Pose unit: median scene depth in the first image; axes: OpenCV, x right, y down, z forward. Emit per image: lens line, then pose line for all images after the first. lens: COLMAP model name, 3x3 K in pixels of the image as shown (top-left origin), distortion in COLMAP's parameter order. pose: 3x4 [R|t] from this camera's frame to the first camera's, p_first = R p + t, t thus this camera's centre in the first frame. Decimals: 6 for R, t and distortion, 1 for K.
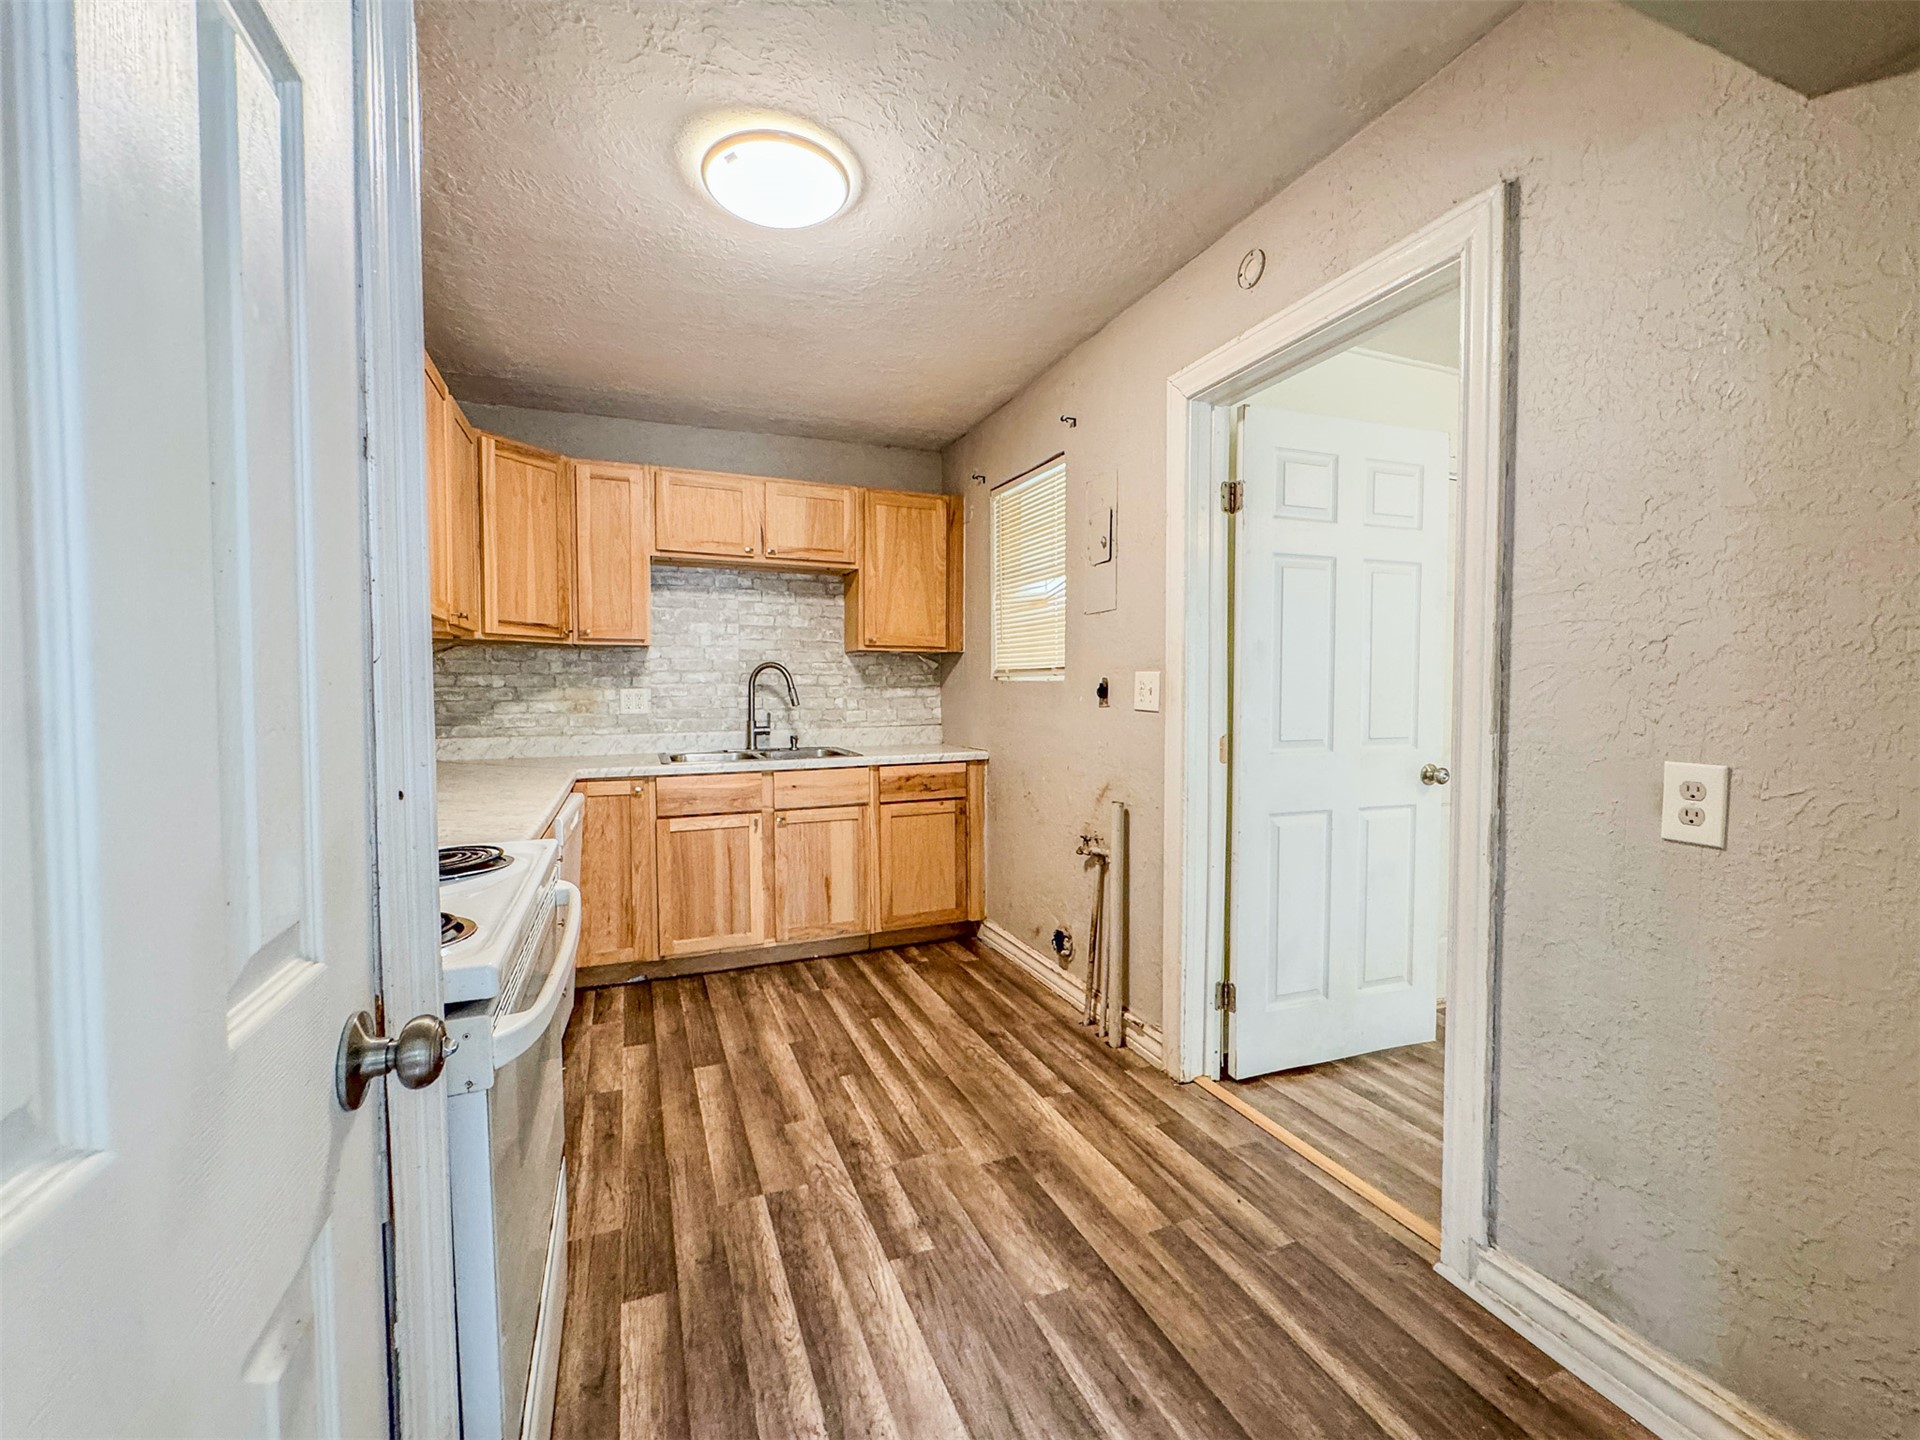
lens RADIAL K [[797.2, 0, 957.1], [0, 797.2, 721.5], [0, 0, 1]] dist [-0.003409, 0.000243]
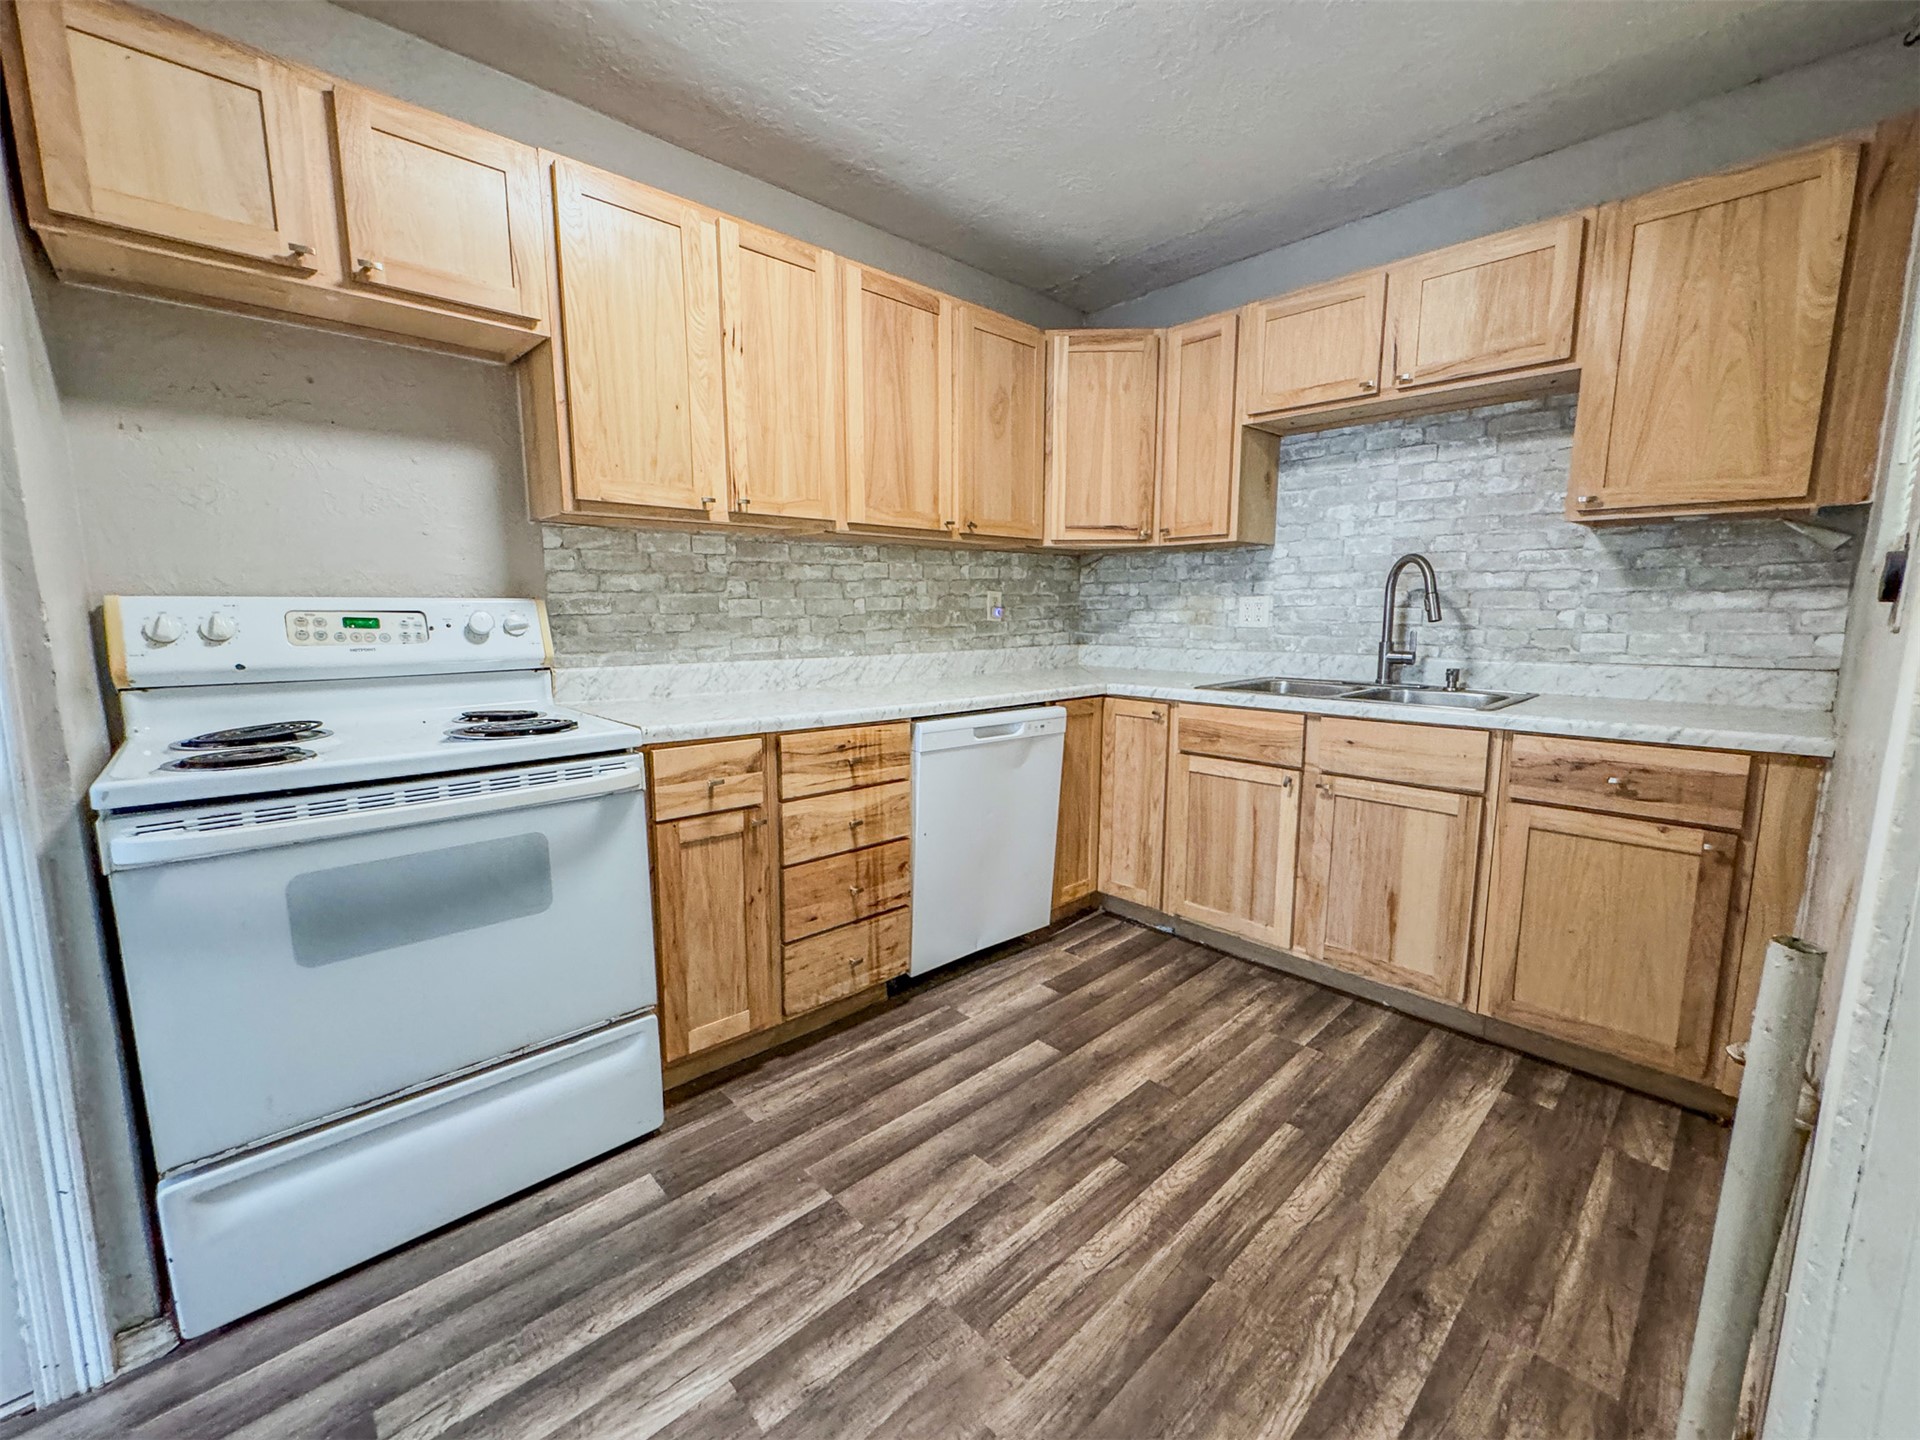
lens RADIAL K [[780.7, 0, 959.6], [0, 780.7, 721.1], [0, 0, 1]] dist [-0.006396, 0.000665]
pose [[0.357128, 0.136851, -0.923976, 0.283297], [-0.040353, 0.990546, 0.131114, -0.007881], [0.933184, -0.009540, 0.359273, 0.480845]]
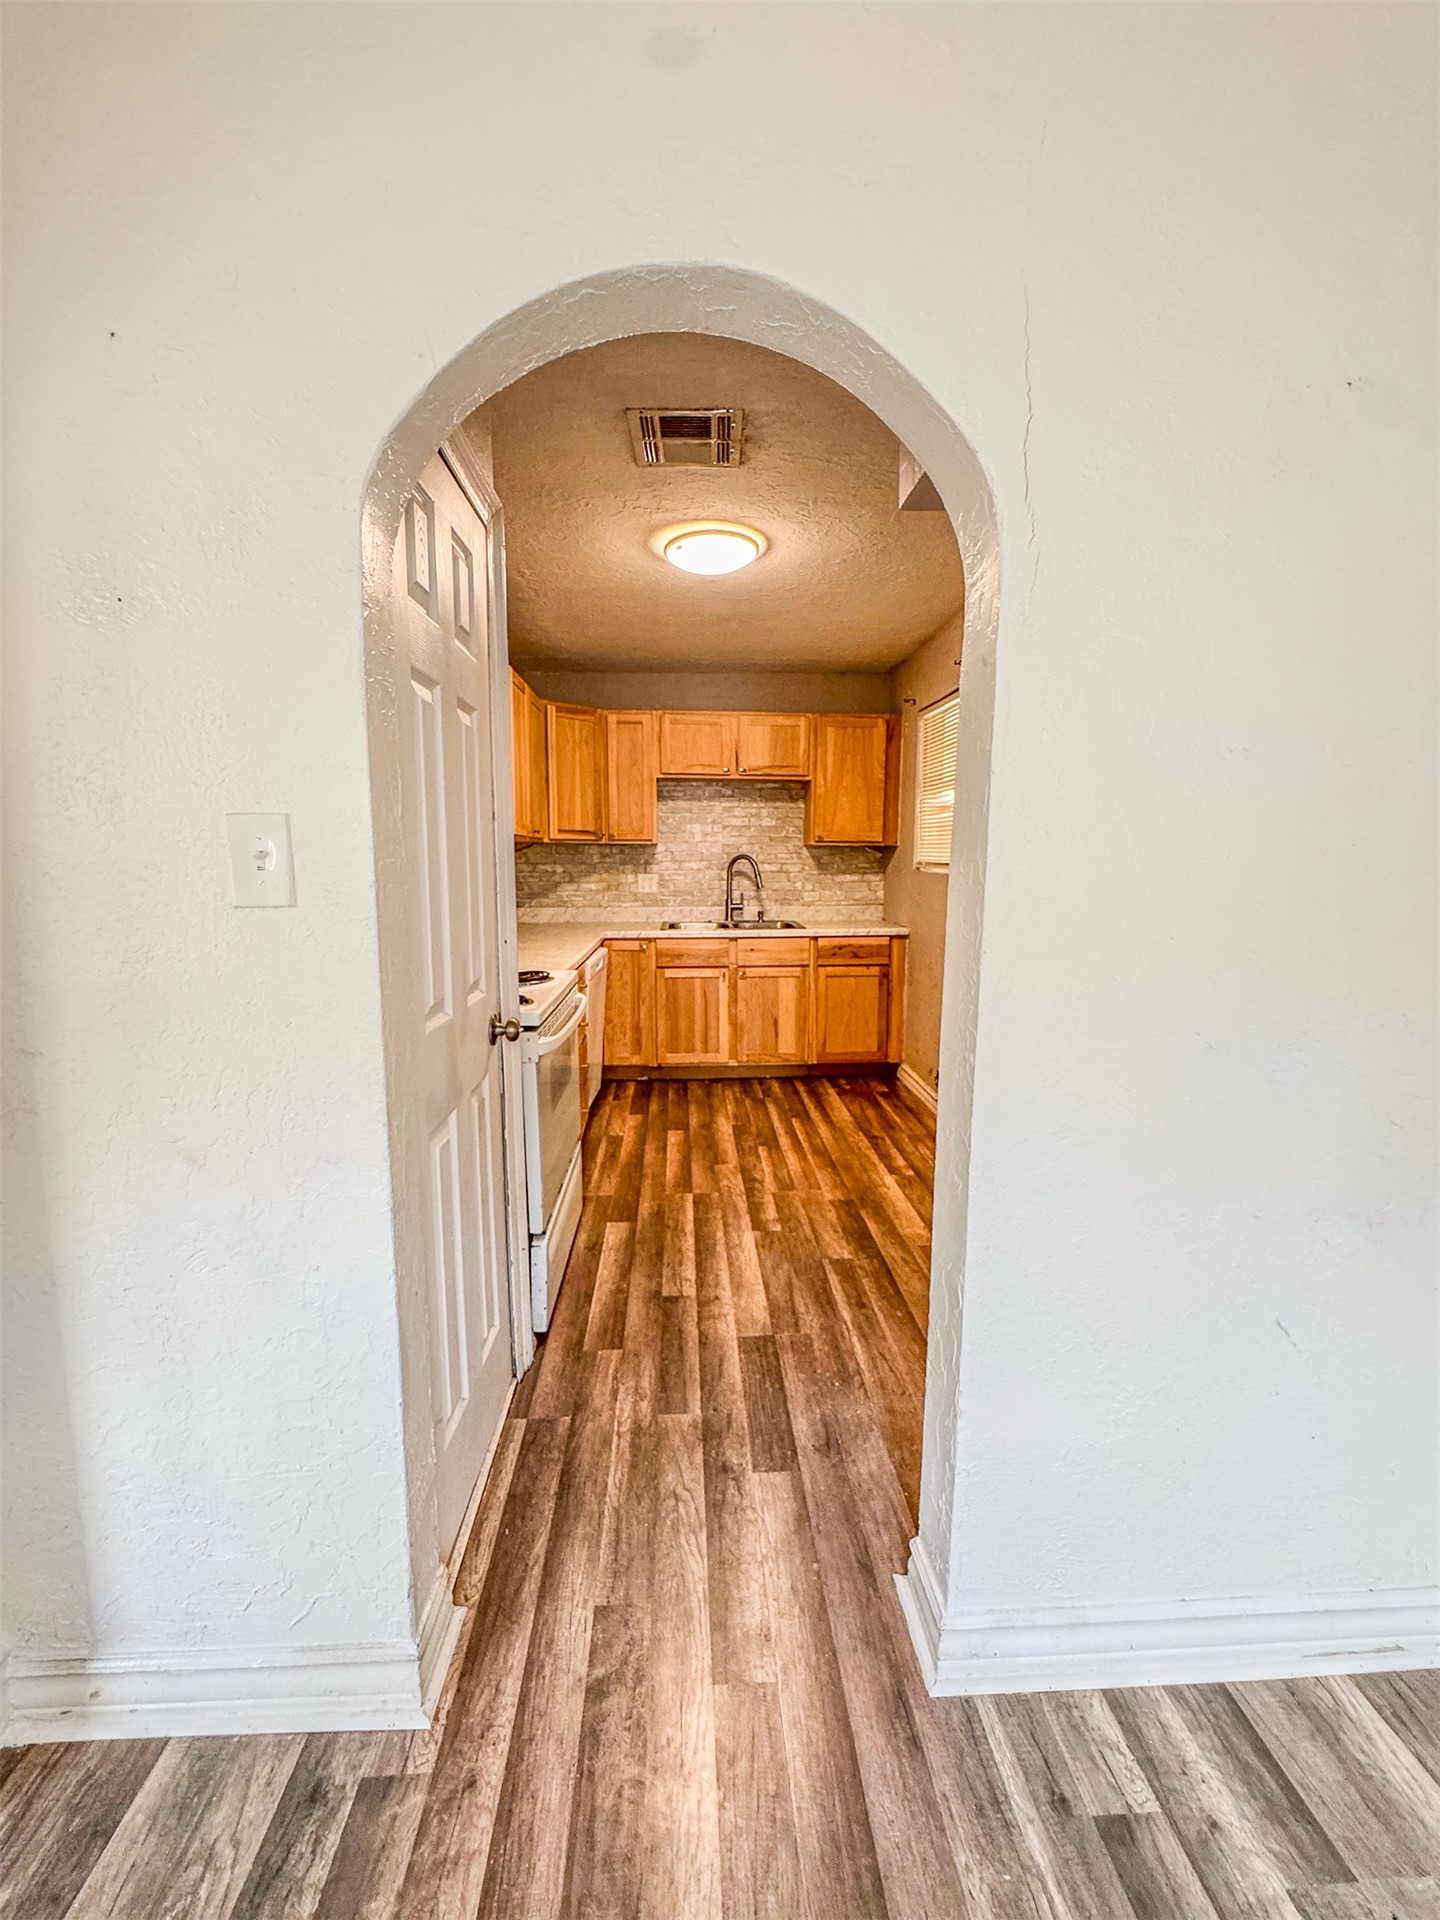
lens RADIAL K [[786.2, 0, 720.6], [0, 786.2, 961.3], [0, 0, 1]] dist [-0.003985, -0.000166]
pose [[0.943253, 0.047644, -0.328639, 0.188124], [-0.017814, 0.995489, 0.093189, -0.022662], [0.331596, -0.082046, 0.939847, -0.274537]]
